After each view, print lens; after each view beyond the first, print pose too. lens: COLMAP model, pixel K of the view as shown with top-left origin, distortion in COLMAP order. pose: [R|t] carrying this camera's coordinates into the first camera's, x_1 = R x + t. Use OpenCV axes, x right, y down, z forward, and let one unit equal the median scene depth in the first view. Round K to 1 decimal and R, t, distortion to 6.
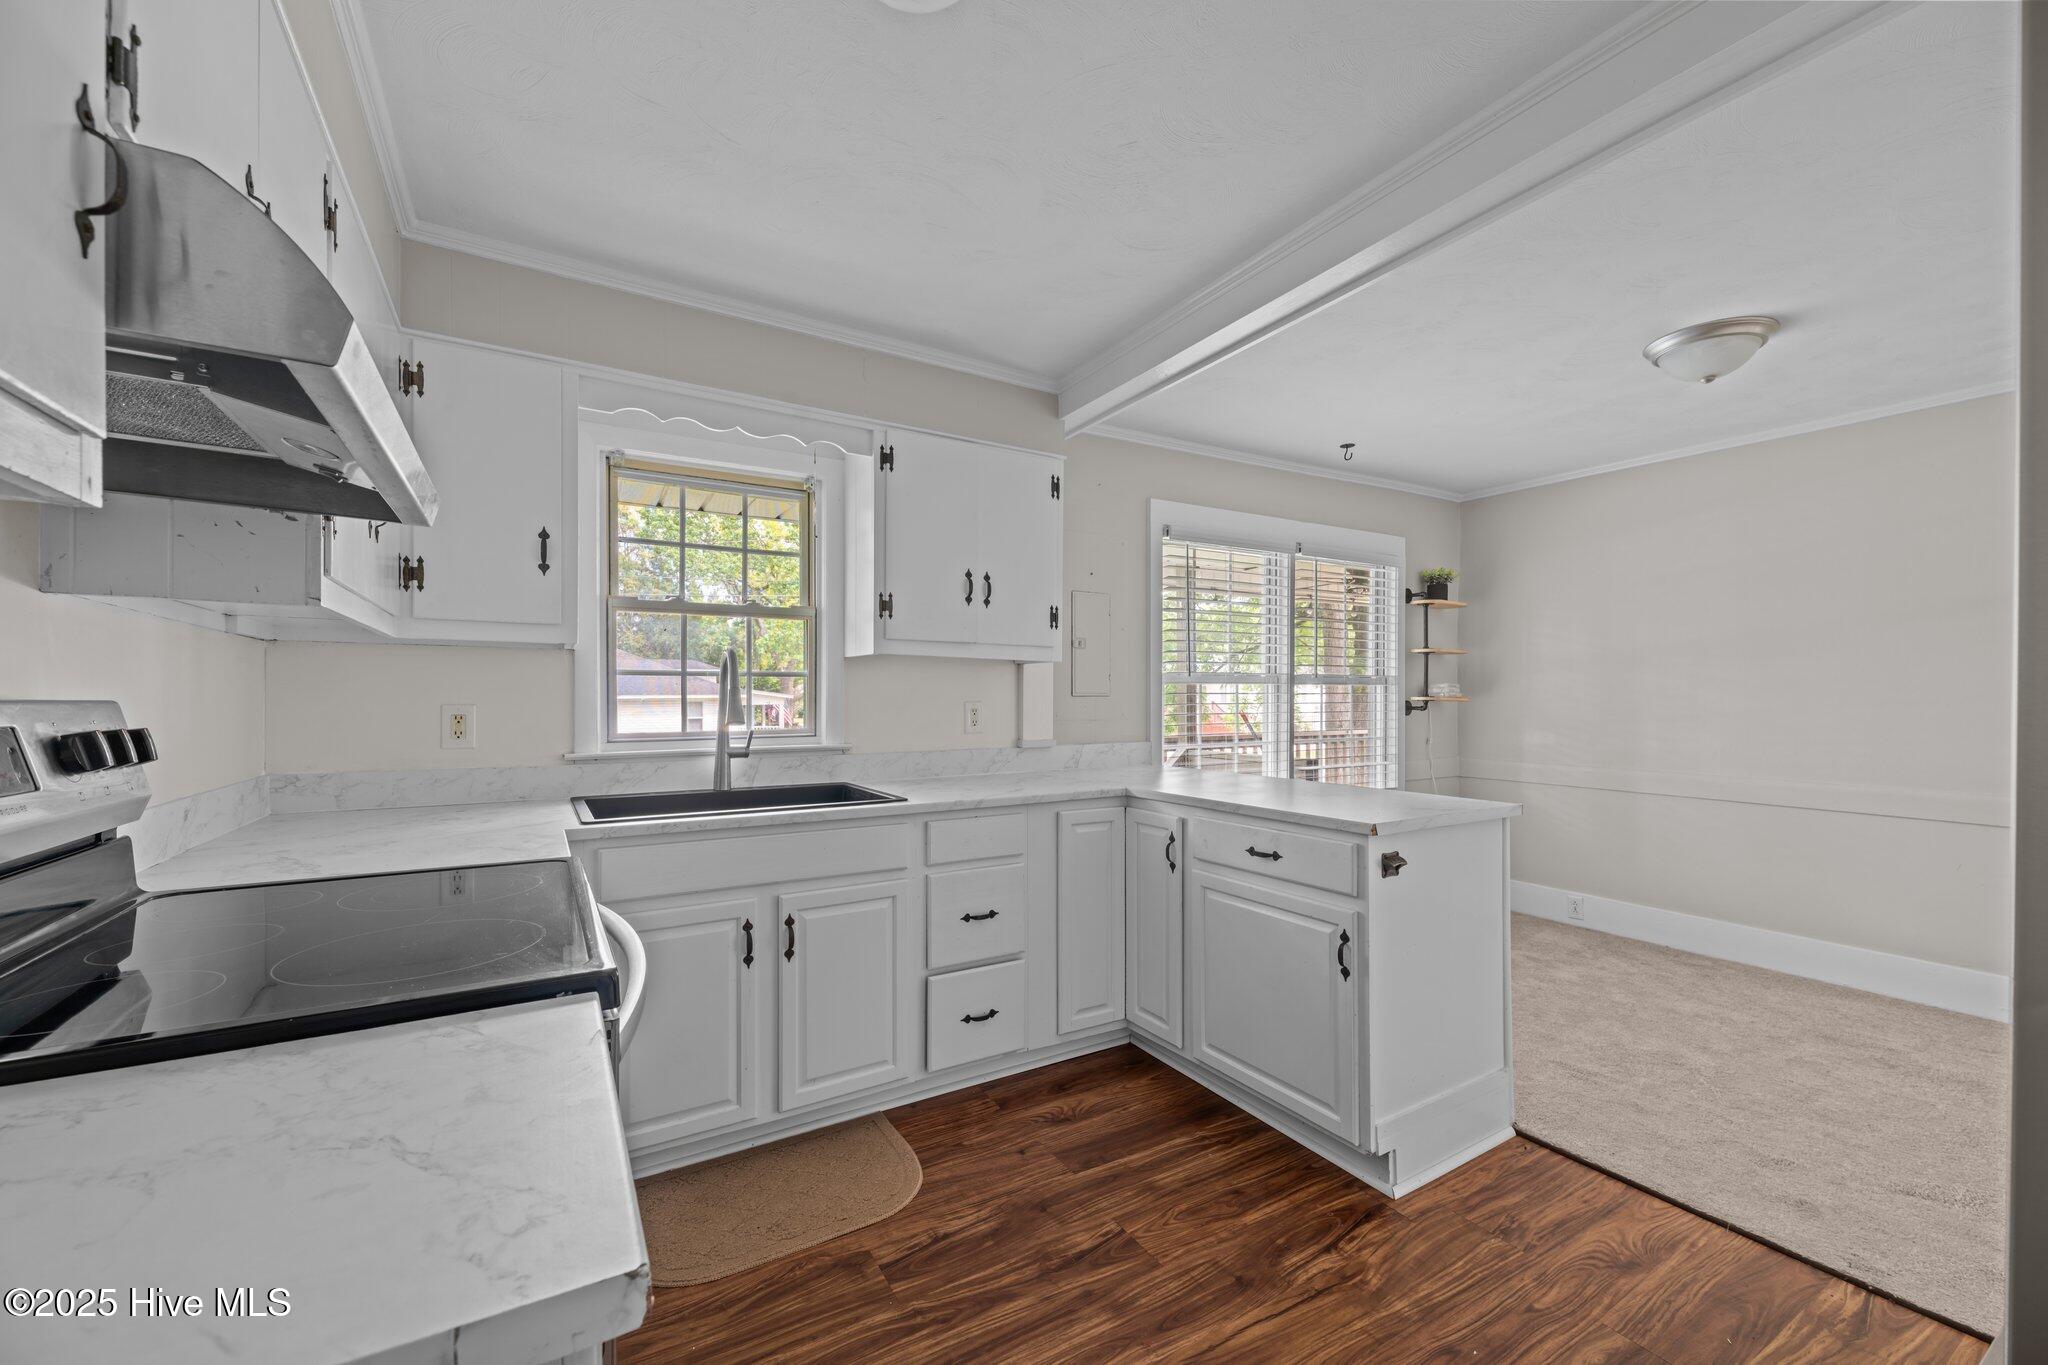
lens RADIAL K [[811.5, 0, 1022.9], [0, 811.5, 702.1], [0, 0, 1]] dist [0.013218, -0.000181]
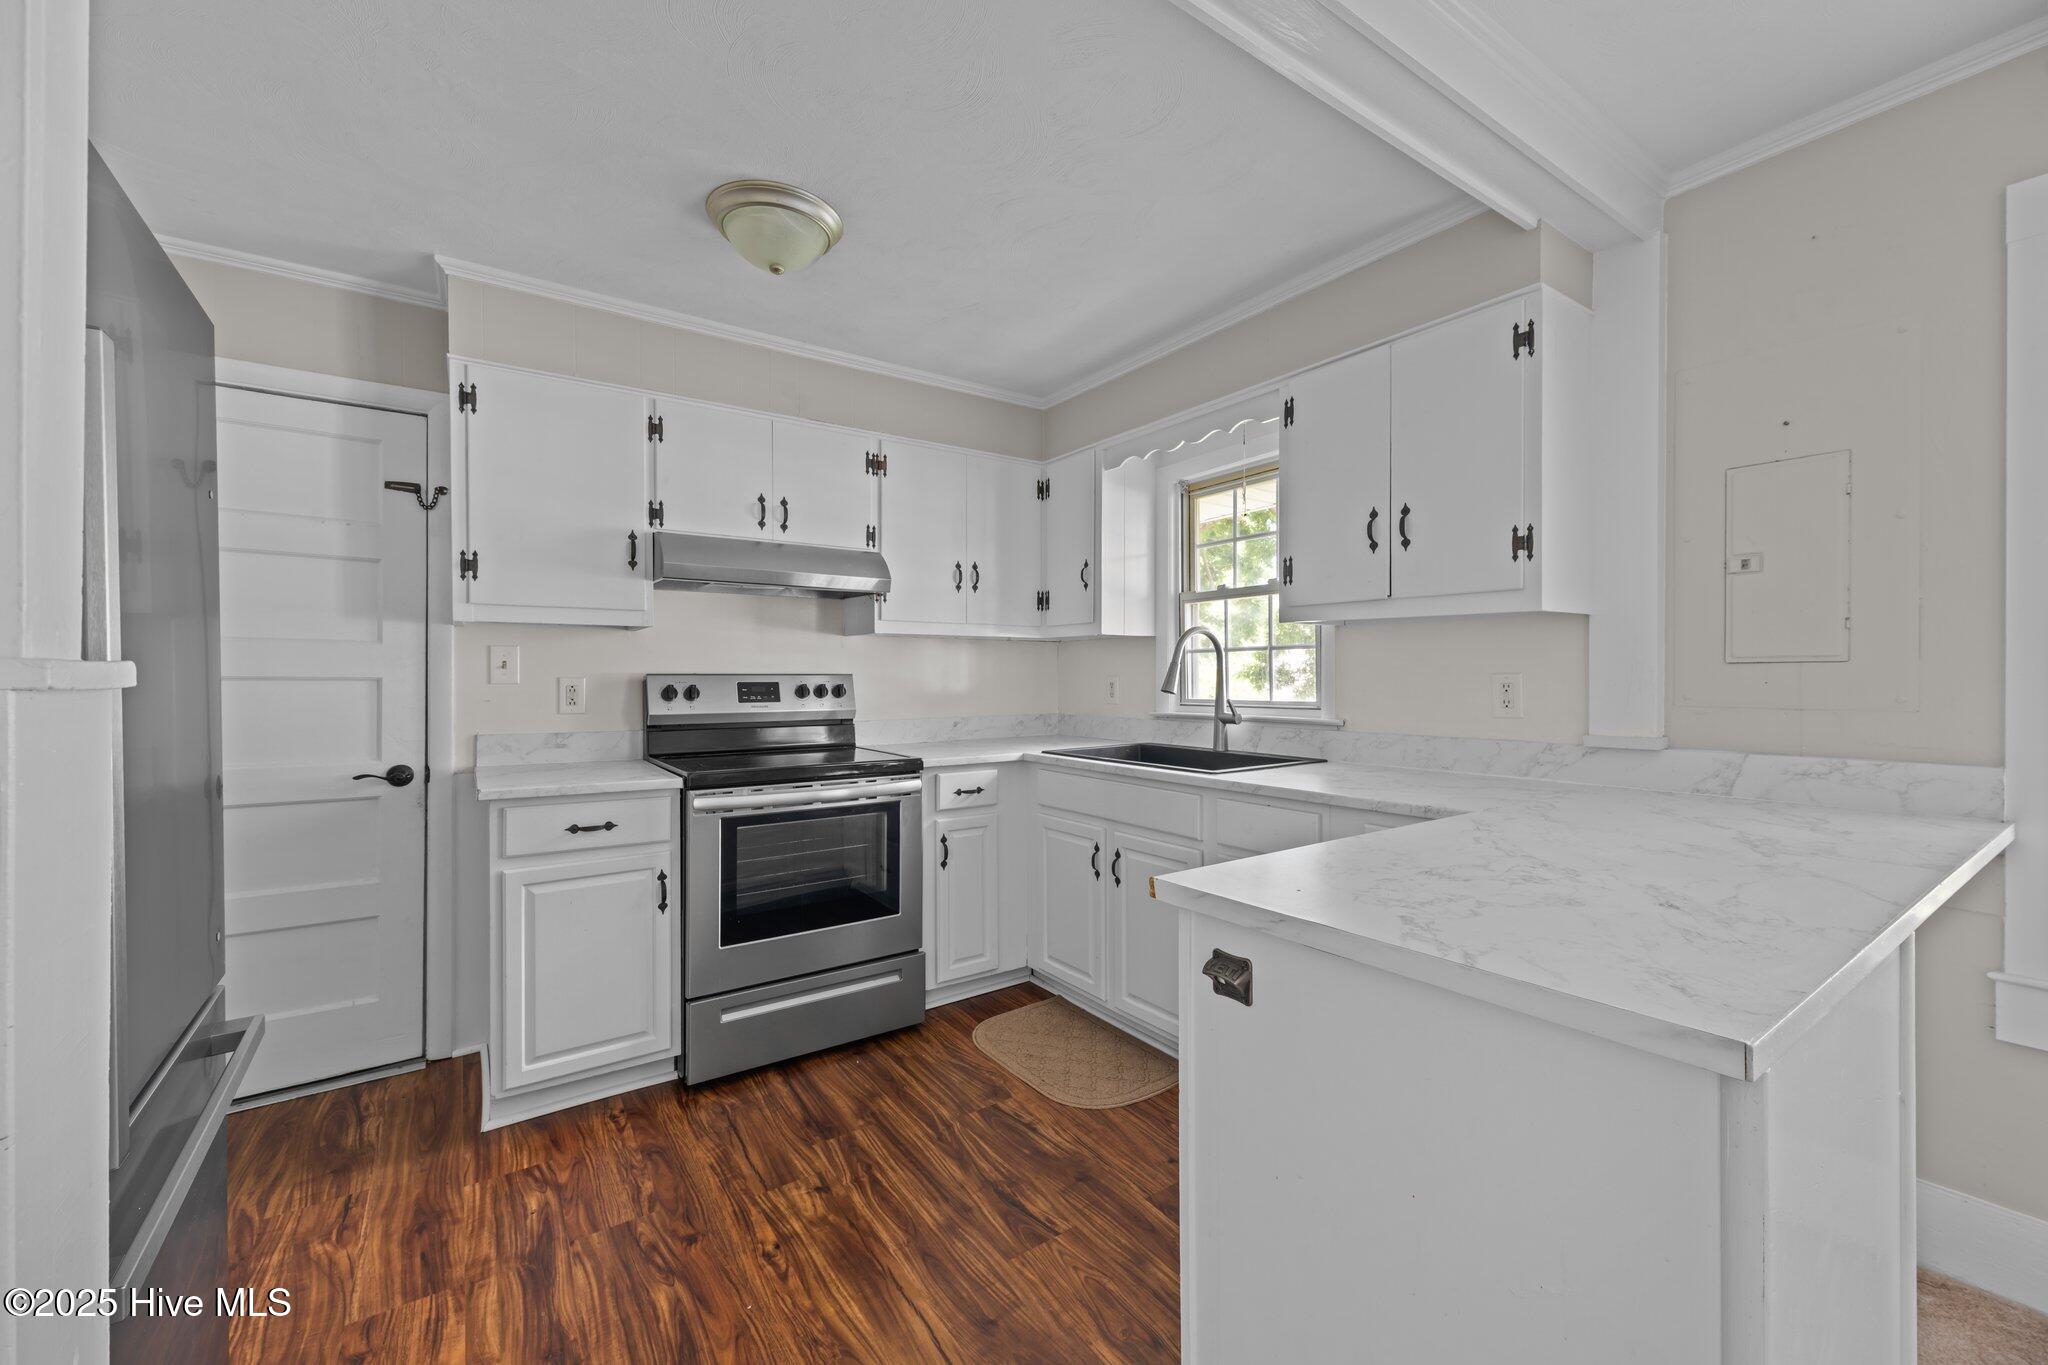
lens RADIAL K [[815.9, 0, 1024.0], [0, 815.9, 682.5], [0, 0, 1]] dist [0.009399, -0.000322]
pose [[0.068160, 0.006500, -0.997653, 1.042628], [-0.005857, 0.999964, 0.006114, 0.008675], [0.997657, 0.005427, 0.068196, 0.883011]]
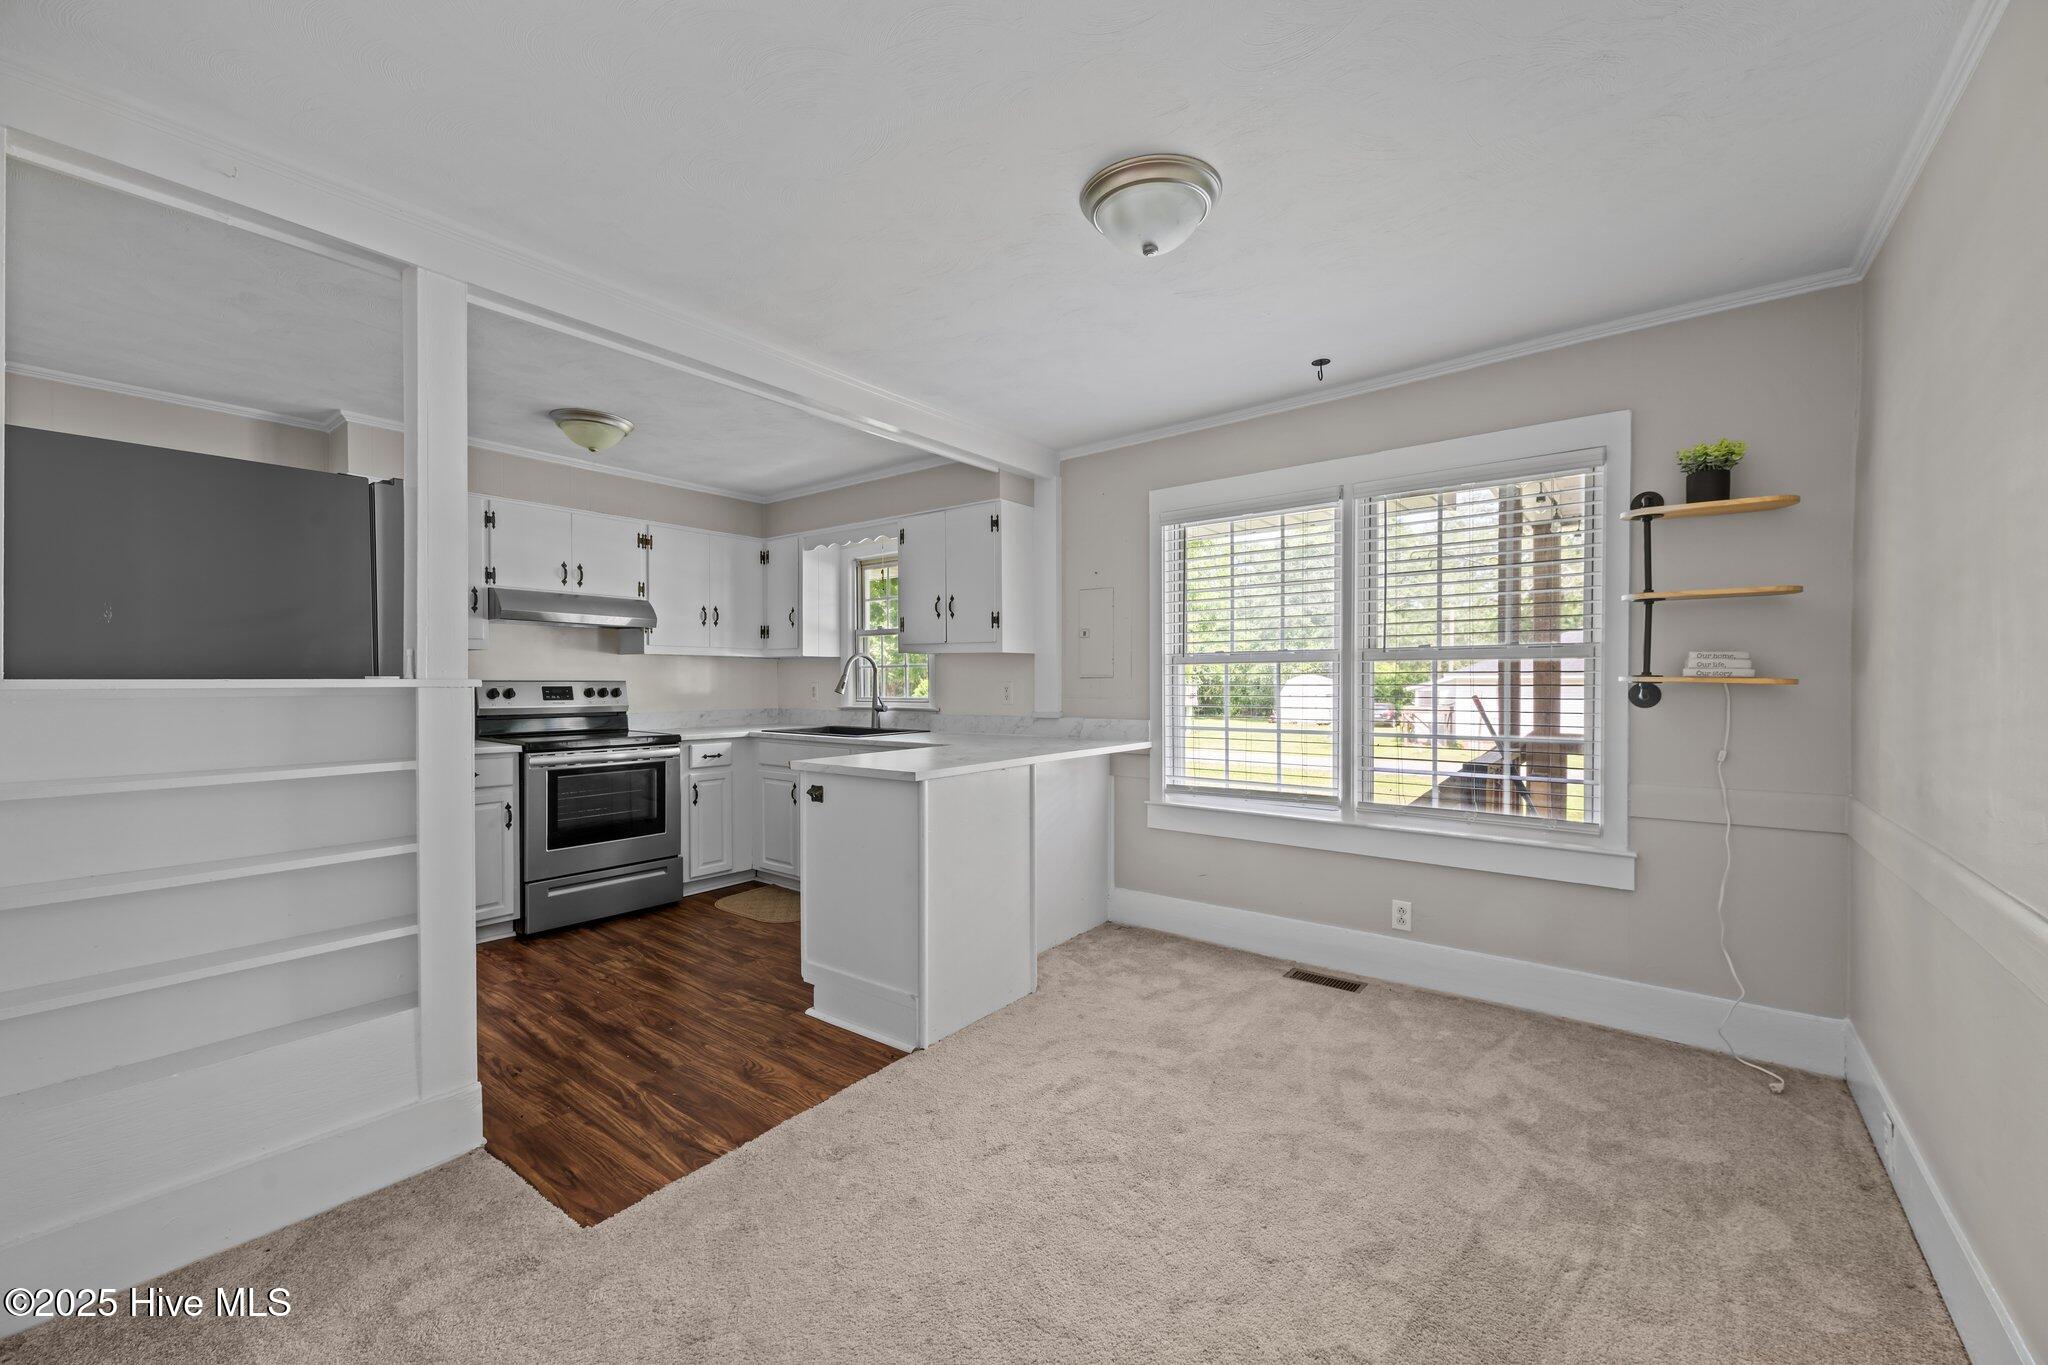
lens RADIAL K [[809.7, 0, 1020.4], [0, 809.7, 694.4], [0, 0, 1]] dist [0.014866, -0.000306]
pose [[0.358908, 0.013296, -0.933278, 2.068442], [-0.007019, 0.999909, 0.011546, 0.007421], [0.933347, 0.002407, 0.358968, 0.874402]]
